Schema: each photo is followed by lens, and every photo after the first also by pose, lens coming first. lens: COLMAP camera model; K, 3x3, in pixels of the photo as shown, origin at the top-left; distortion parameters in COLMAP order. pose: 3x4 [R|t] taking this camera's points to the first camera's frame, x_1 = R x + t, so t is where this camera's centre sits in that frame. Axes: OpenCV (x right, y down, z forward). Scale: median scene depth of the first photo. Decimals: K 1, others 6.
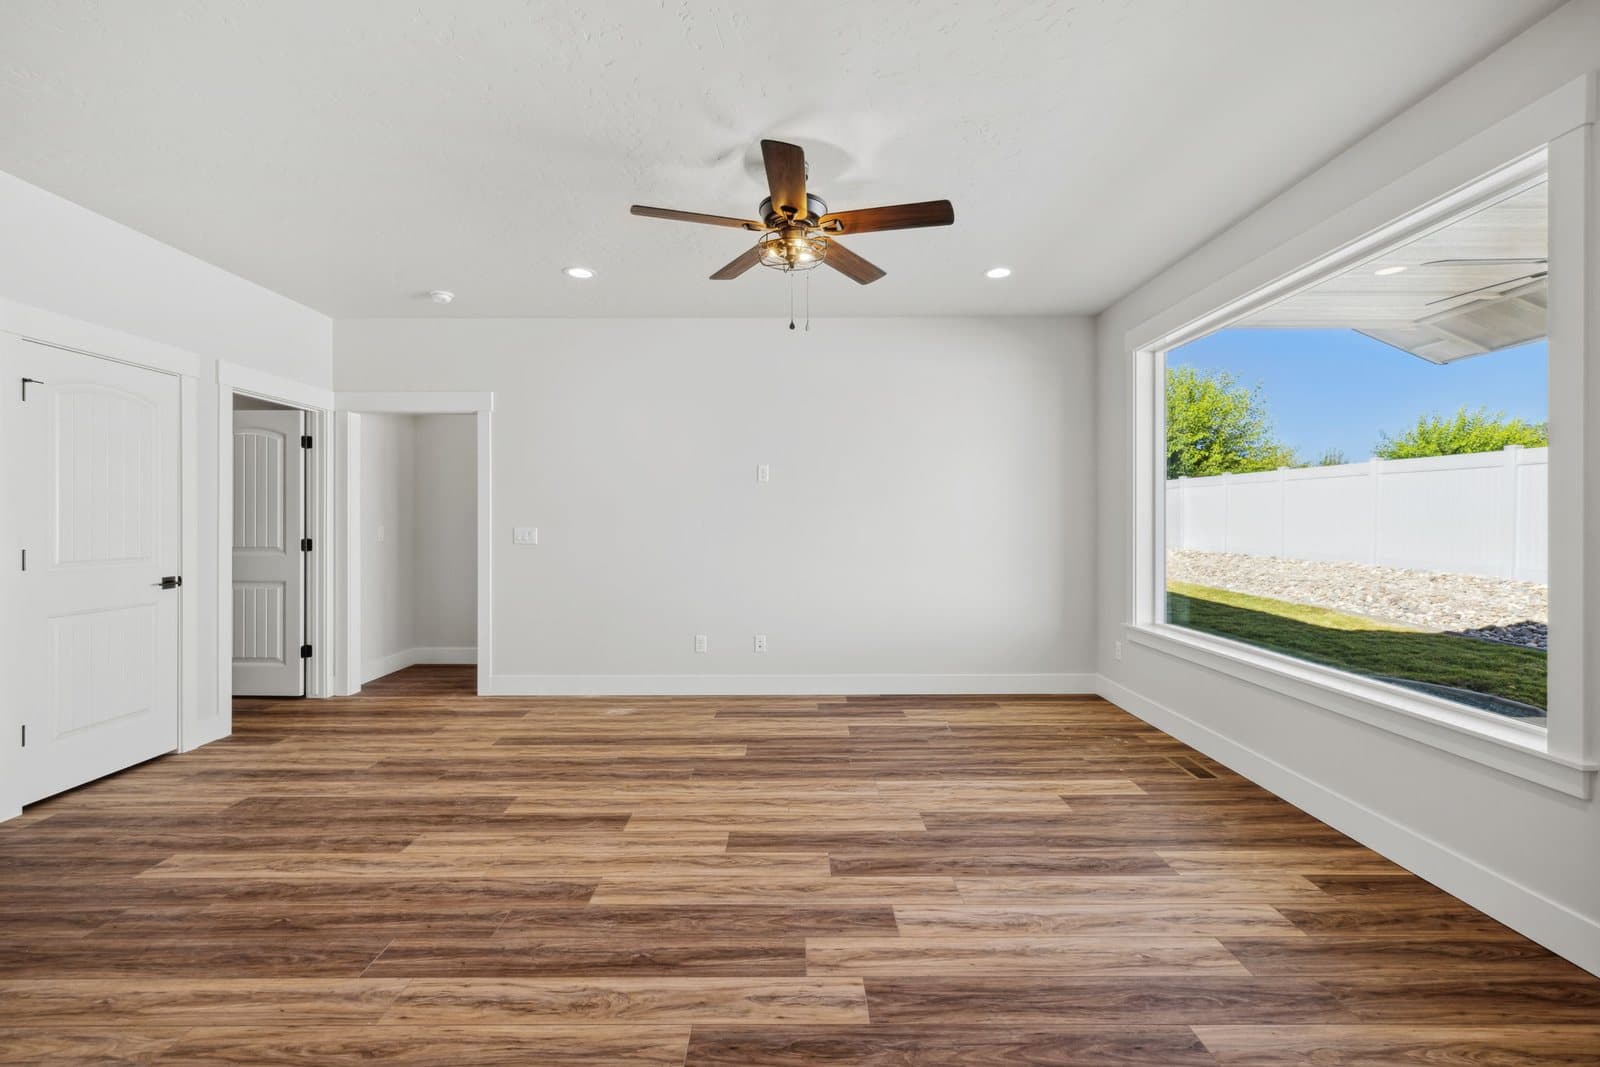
lens RADIAL K [[678.0, 0, 797.0], [0, 678.0, 519.0], [0, 0, 1]] dist [-0.000189, -0.000130]
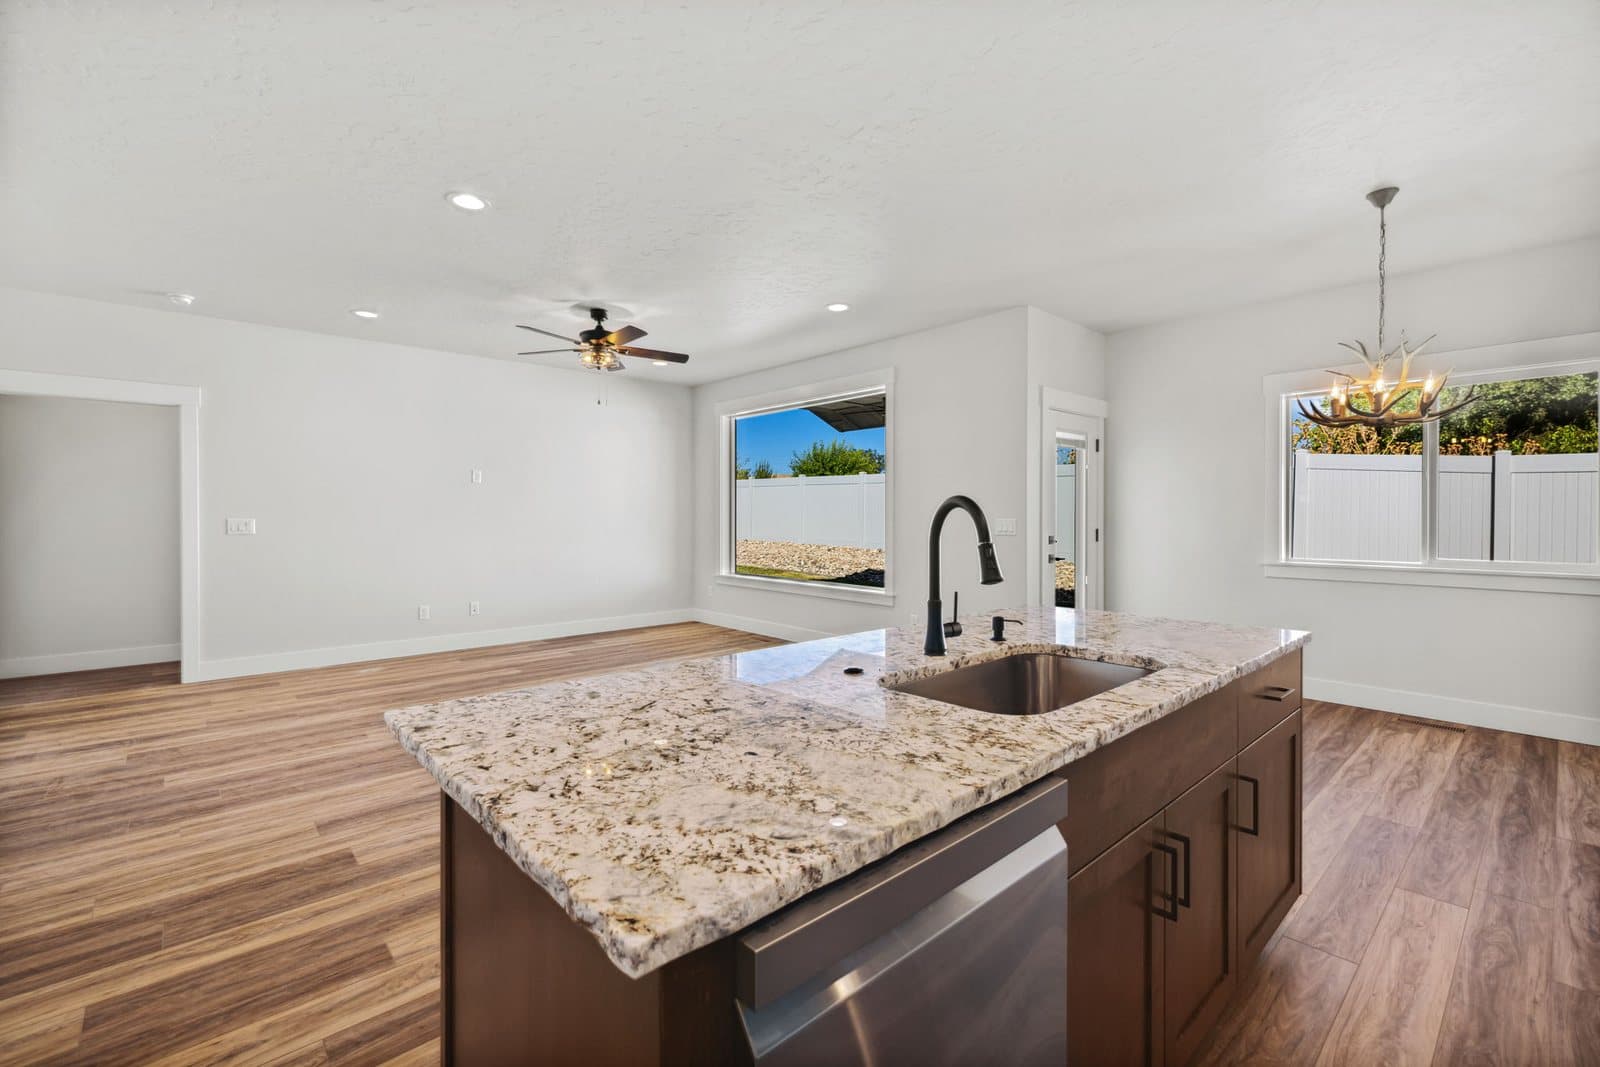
lens RADIAL K [[678.0, 0, 798.1], [0, 678.0, 525.4], [0, 0, 1]] dist [-0.000189, -0.000130]
pose [[0.745046, -0.009418, 0.666947, -0.463419], [-0.003367, 0.999834, 0.017880, 0.000715], [-0.667005, -0.015567, 0.744891, -0.379744]]
